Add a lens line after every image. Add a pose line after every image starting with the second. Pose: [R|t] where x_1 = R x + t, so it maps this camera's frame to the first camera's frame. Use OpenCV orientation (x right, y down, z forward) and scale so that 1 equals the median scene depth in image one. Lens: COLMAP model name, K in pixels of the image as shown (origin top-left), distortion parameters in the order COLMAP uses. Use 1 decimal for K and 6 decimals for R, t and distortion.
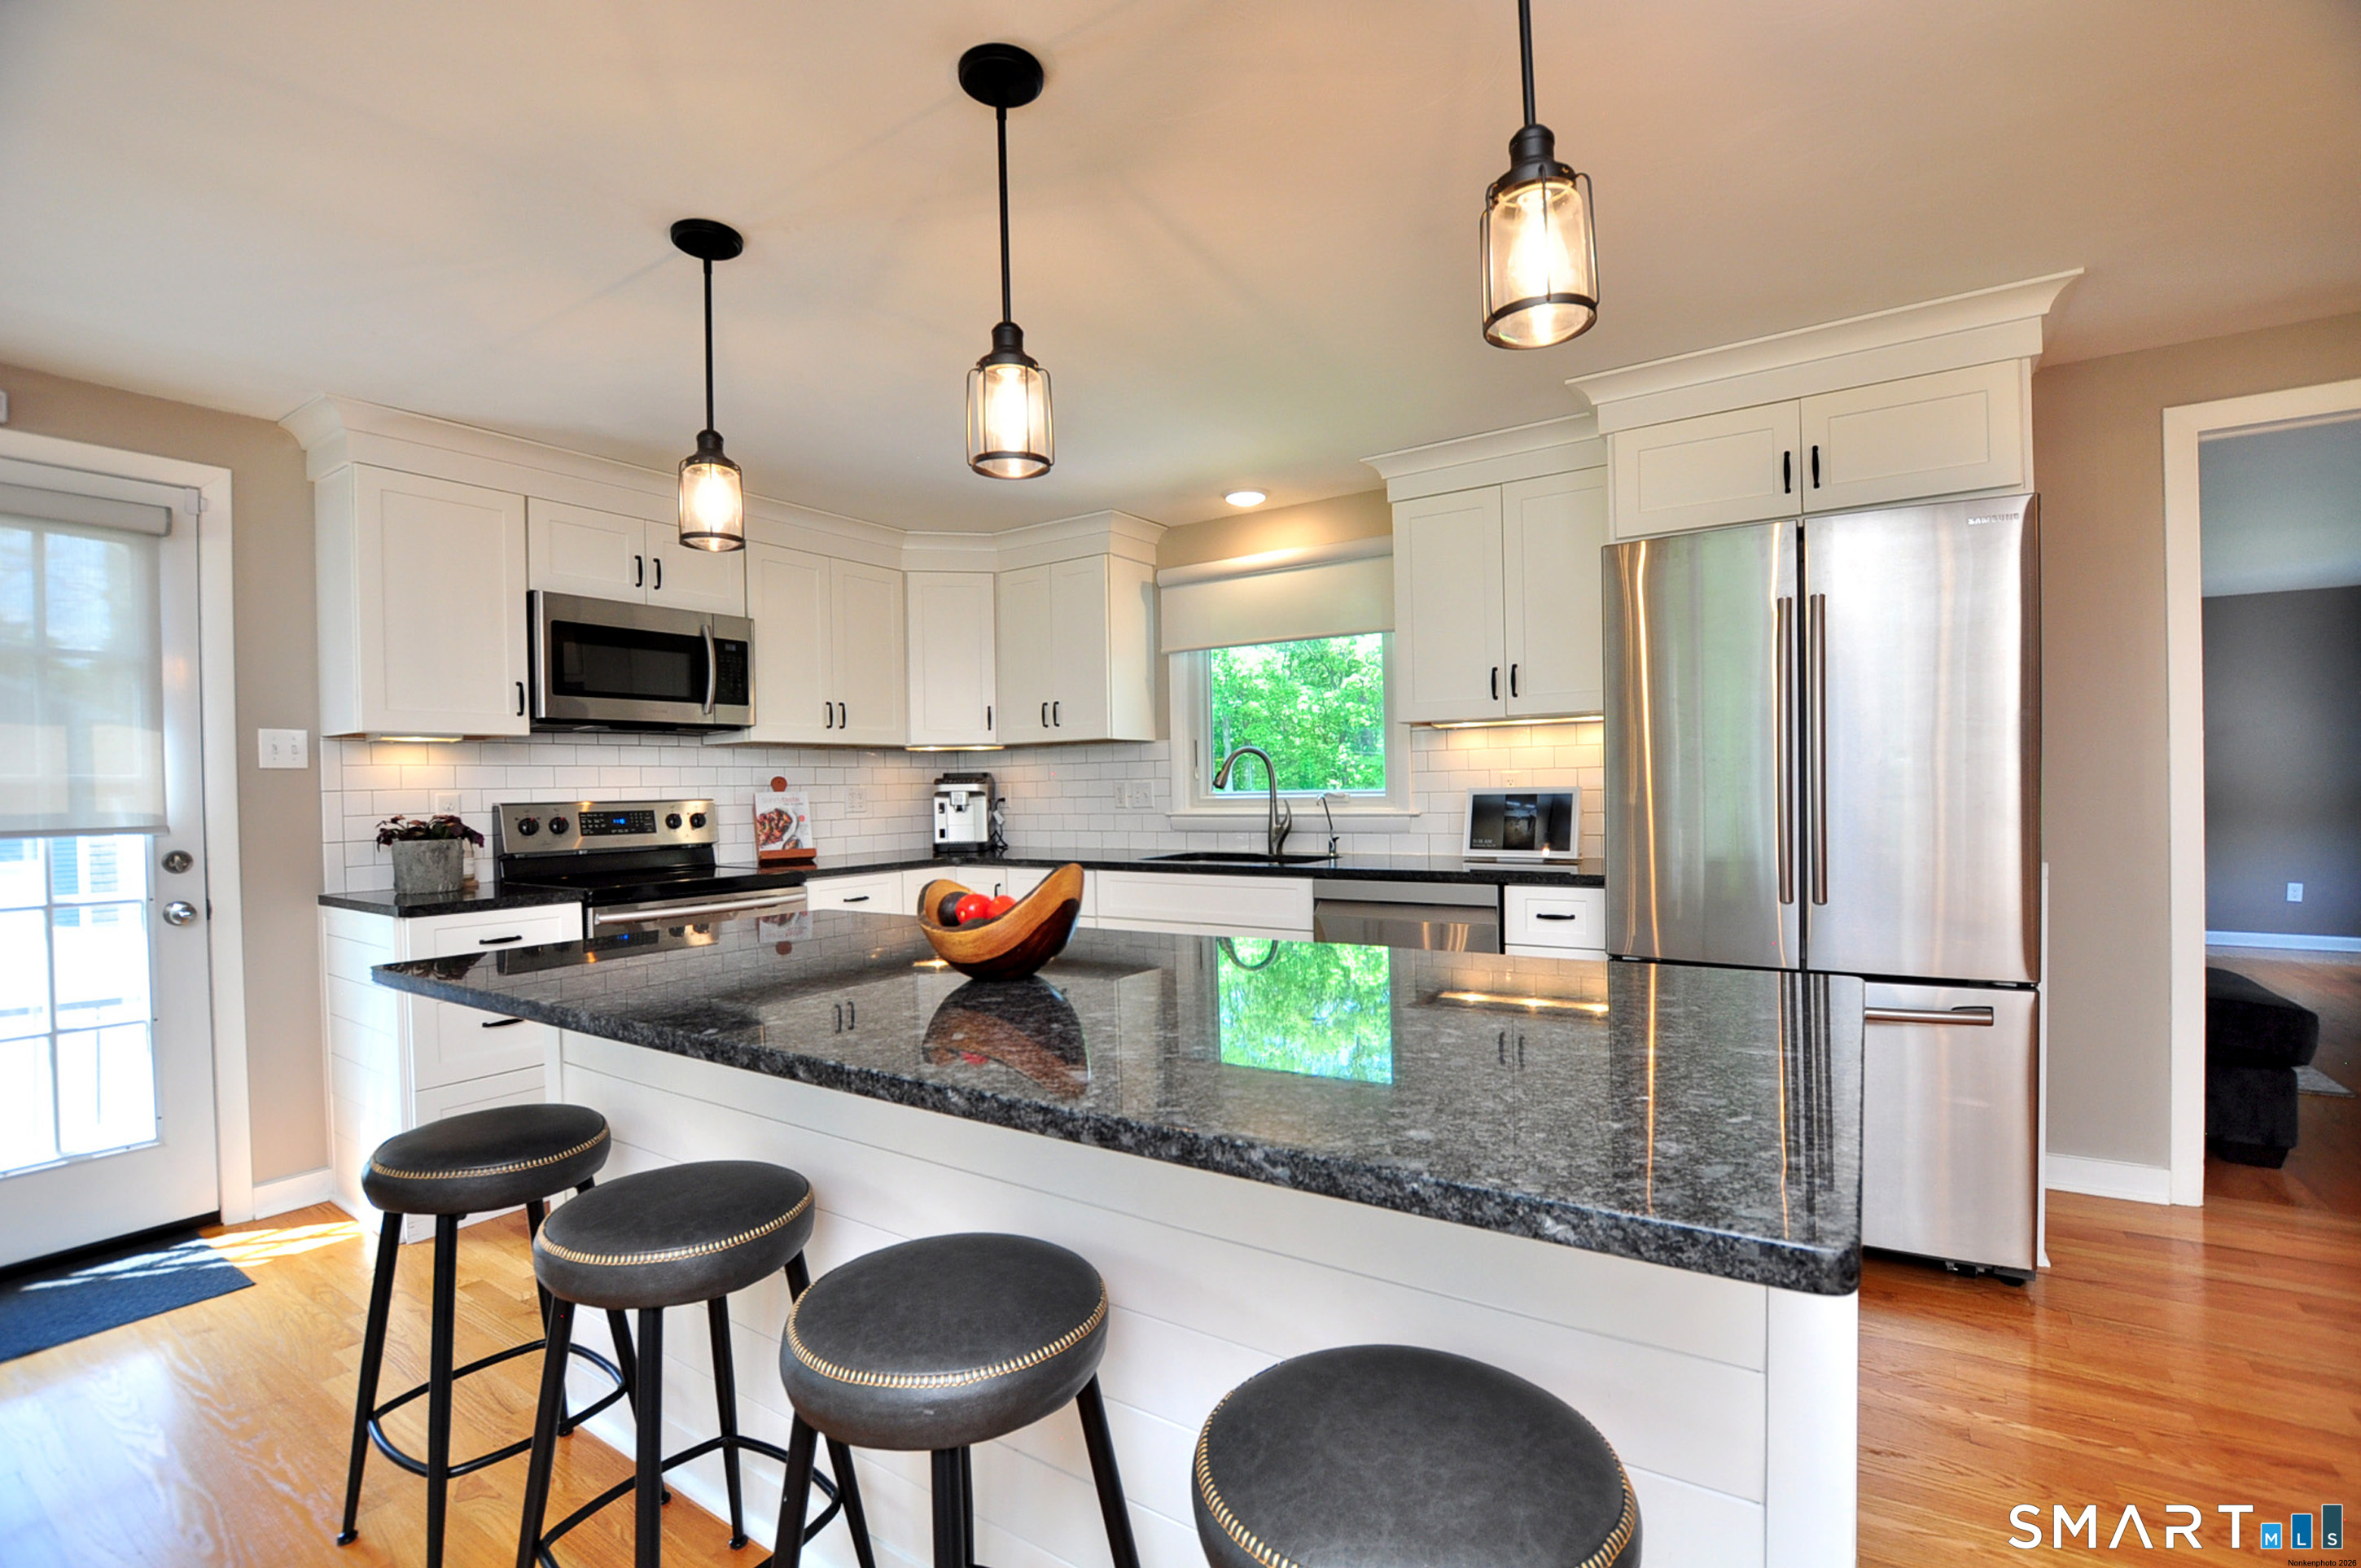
lens RADIAL K [[1058.2, 0, 1181.7], [0, 1058.2, 800.8], [0, 0, 1]] dist [-0.023440, -0.000036]
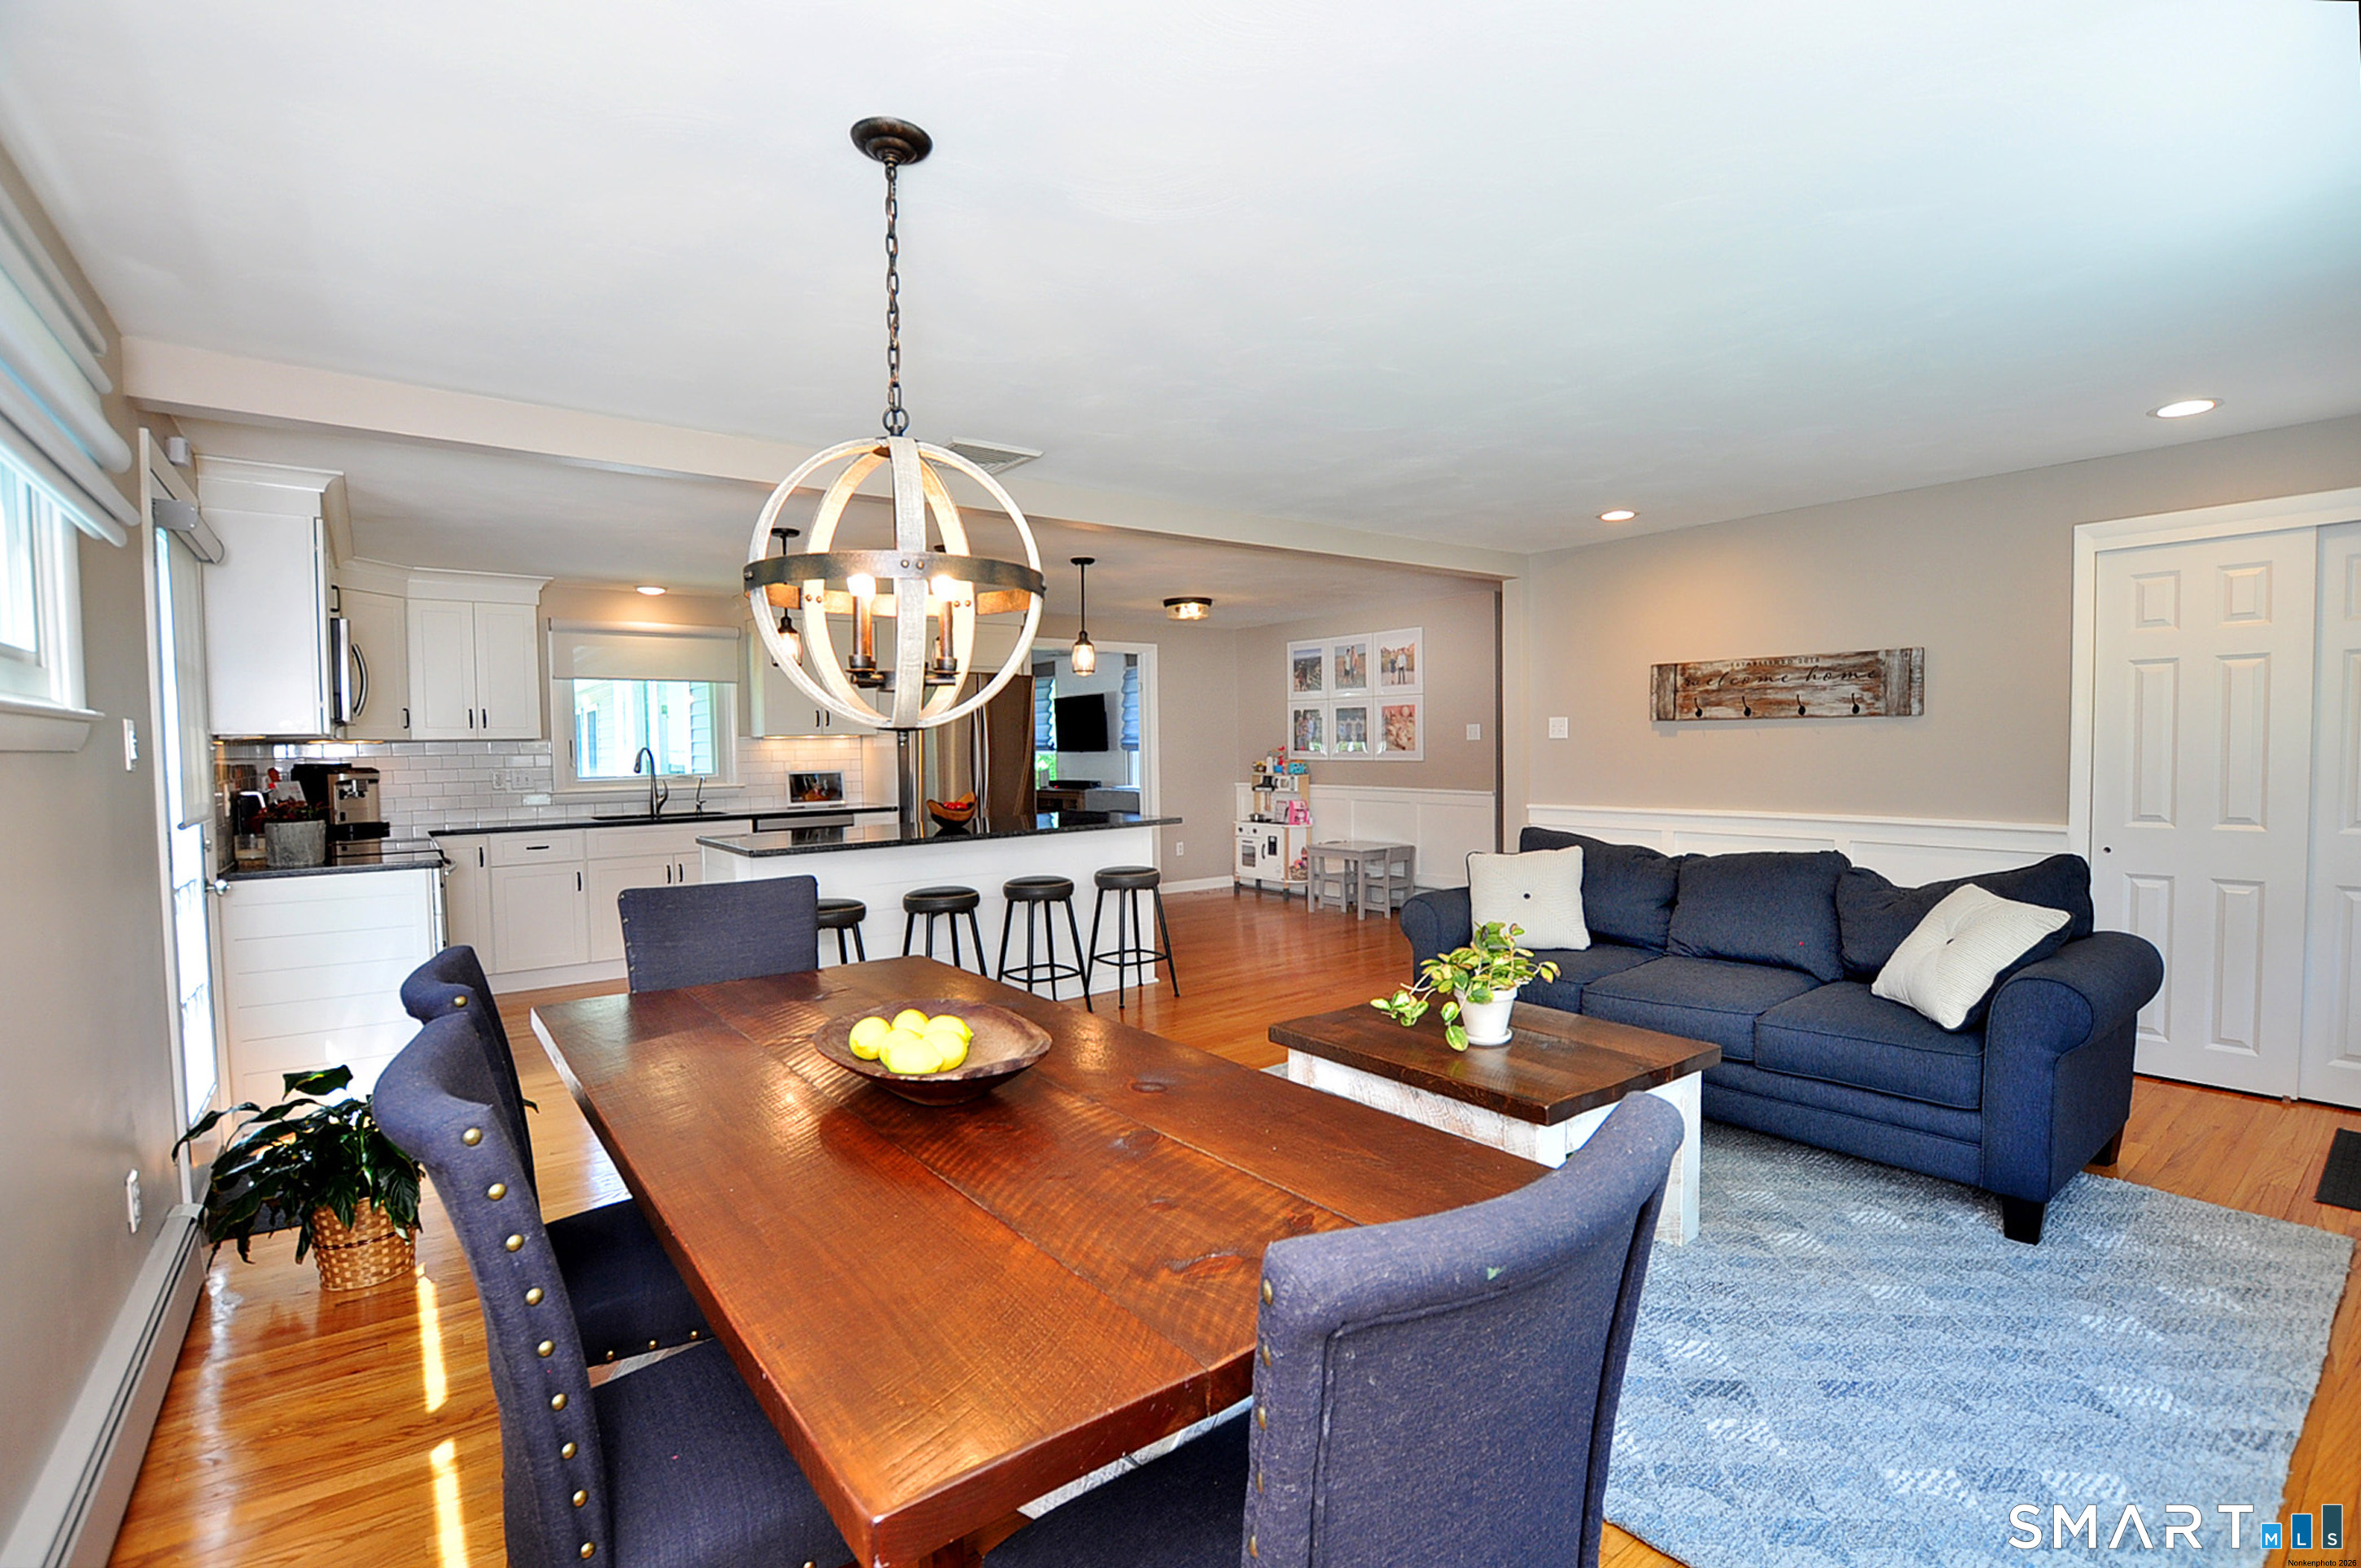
lens RADIAL K [[1073.3, 0, 1189.0], [0, 1073.3, 861.3], [0, 0, 1]] dist [-0.034441, -0.000175]
pose [[0.319972, -0.083552, 0.943736, -1.349282], [0.018999, 0.996469, 0.081779, 0.004951], [-0.947236, -0.008237, 0.320430, -0.316465]]
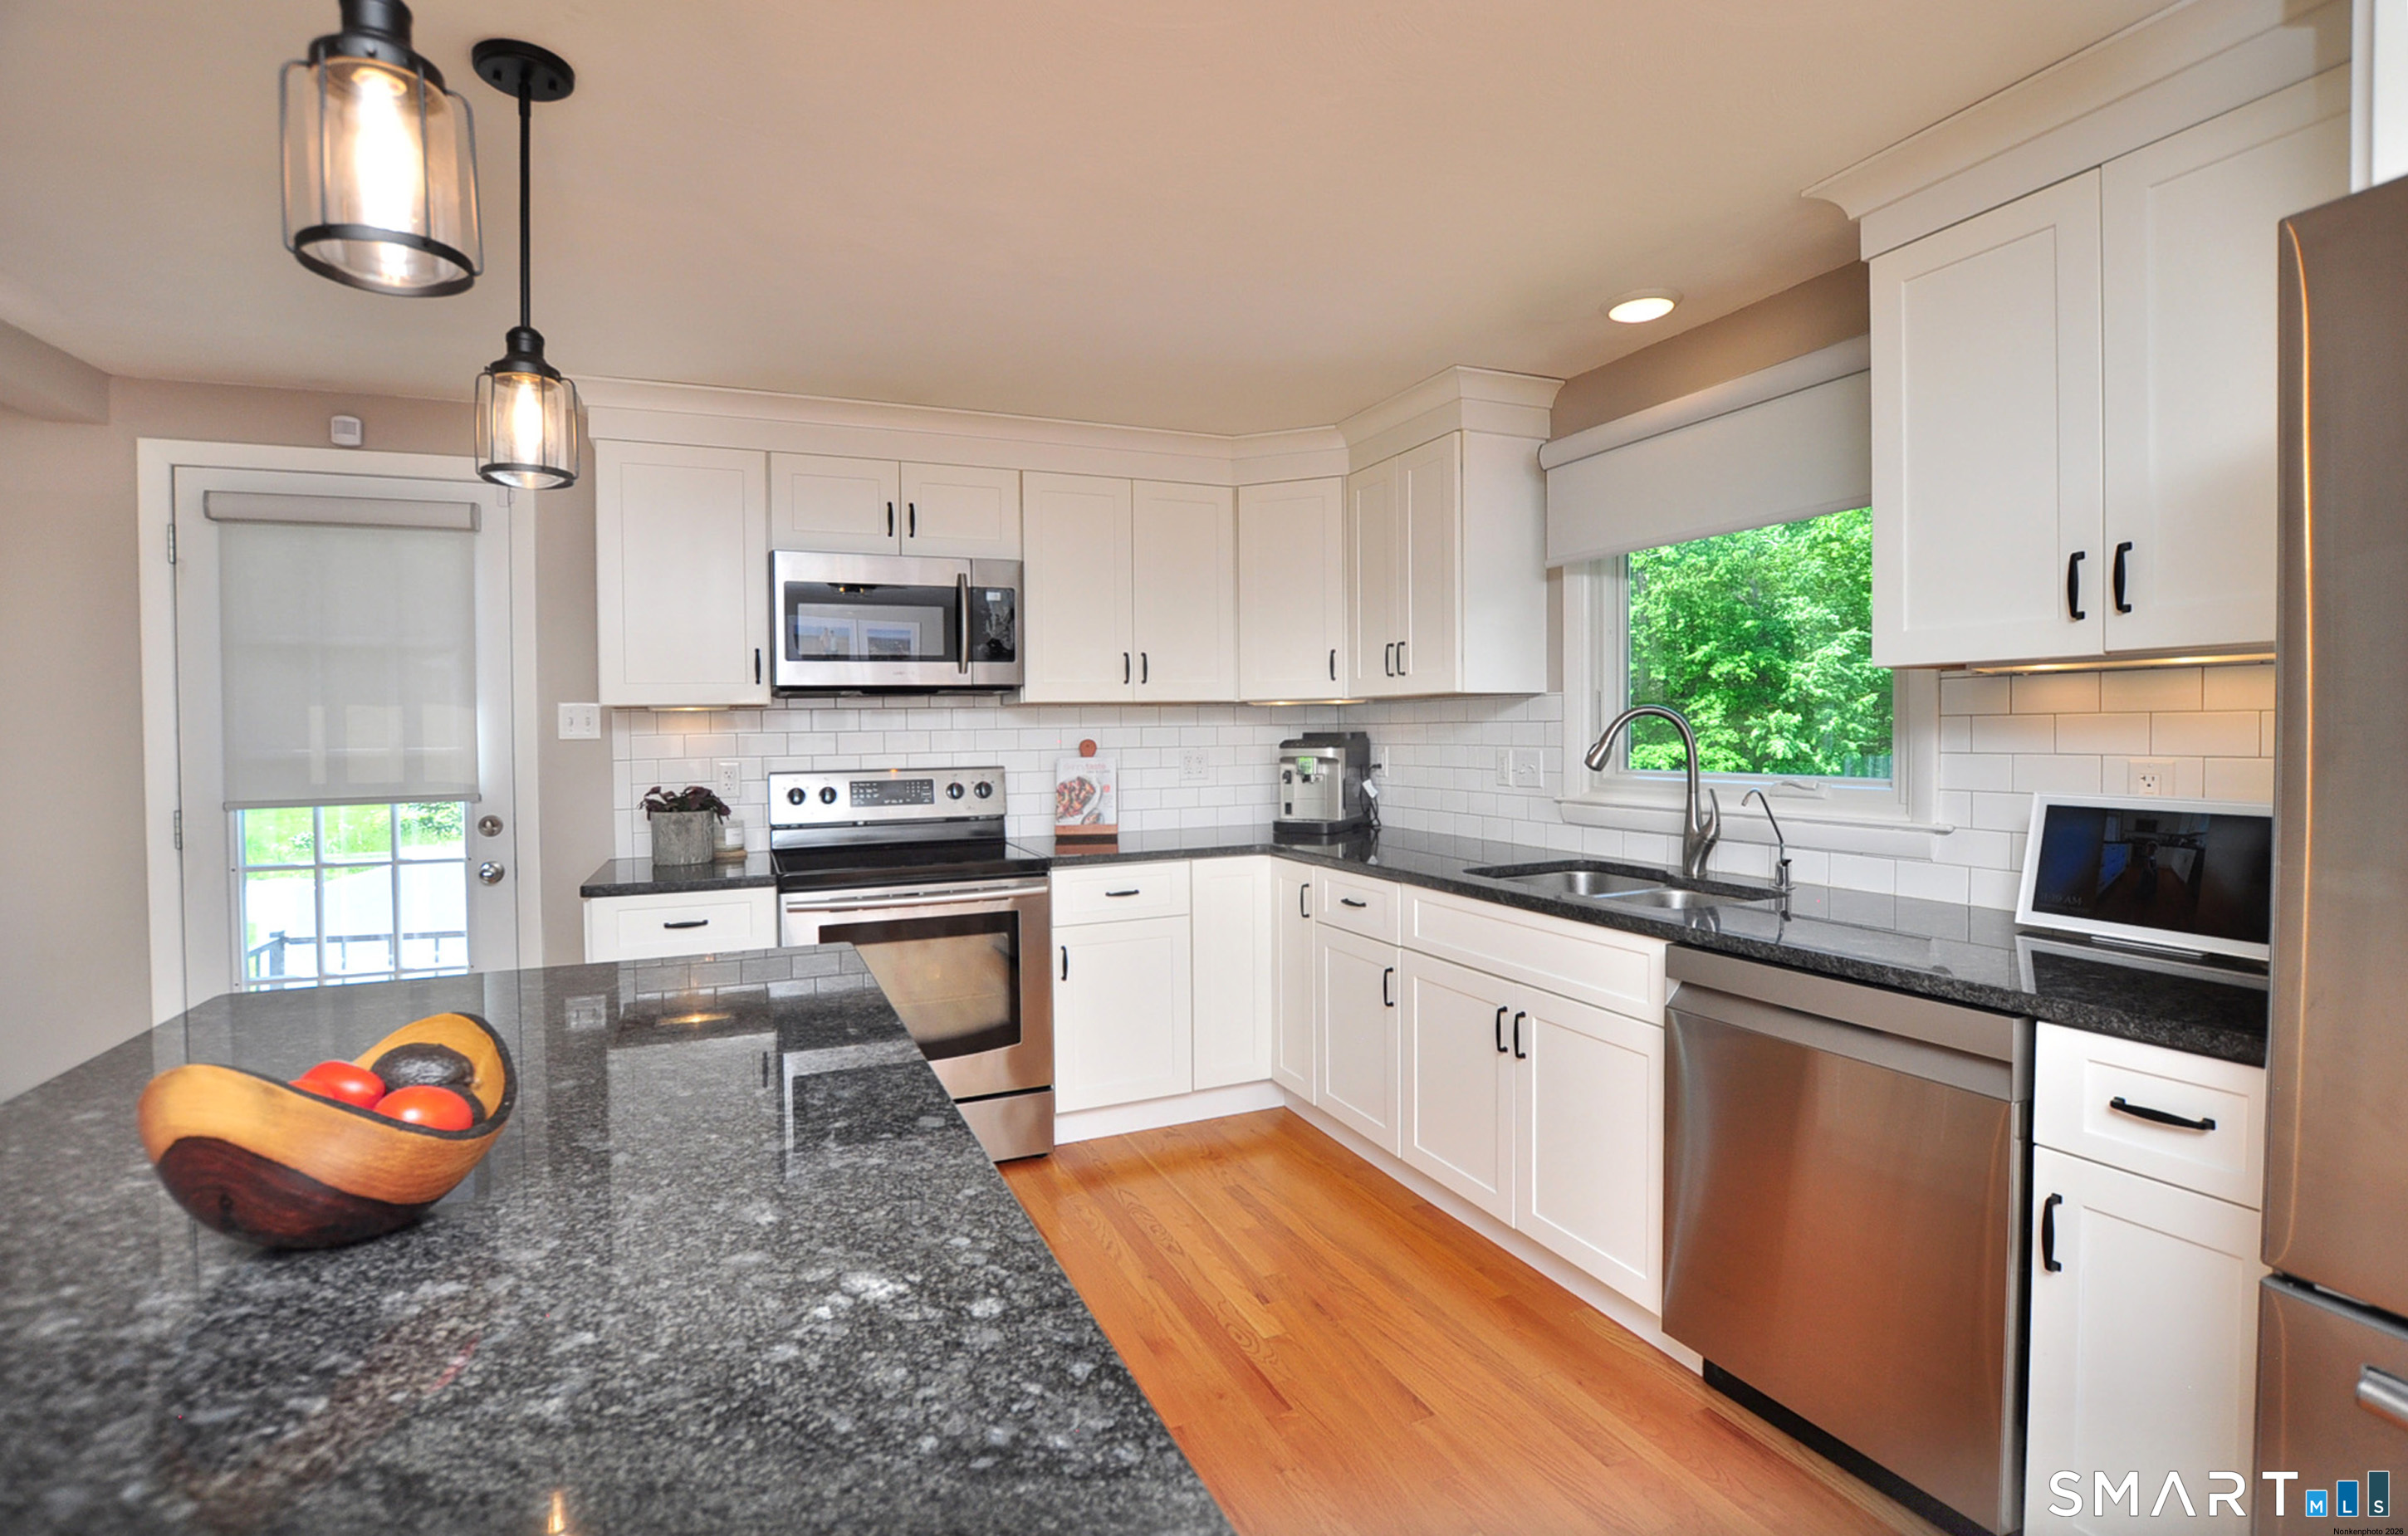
lens RADIAL K [[1075.5, 0, 1195.6], [0, 1075.5, 764.4], [0, 0, 1]] dist [-0.039949, 0.000155]
pose [[0.845937, 0.024894, -0.532701, 0.199100], [-0.008559, 0.999415, 0.033112, -0.038892], [0.533214, -0.023451, 0.845655, 0.354196]]
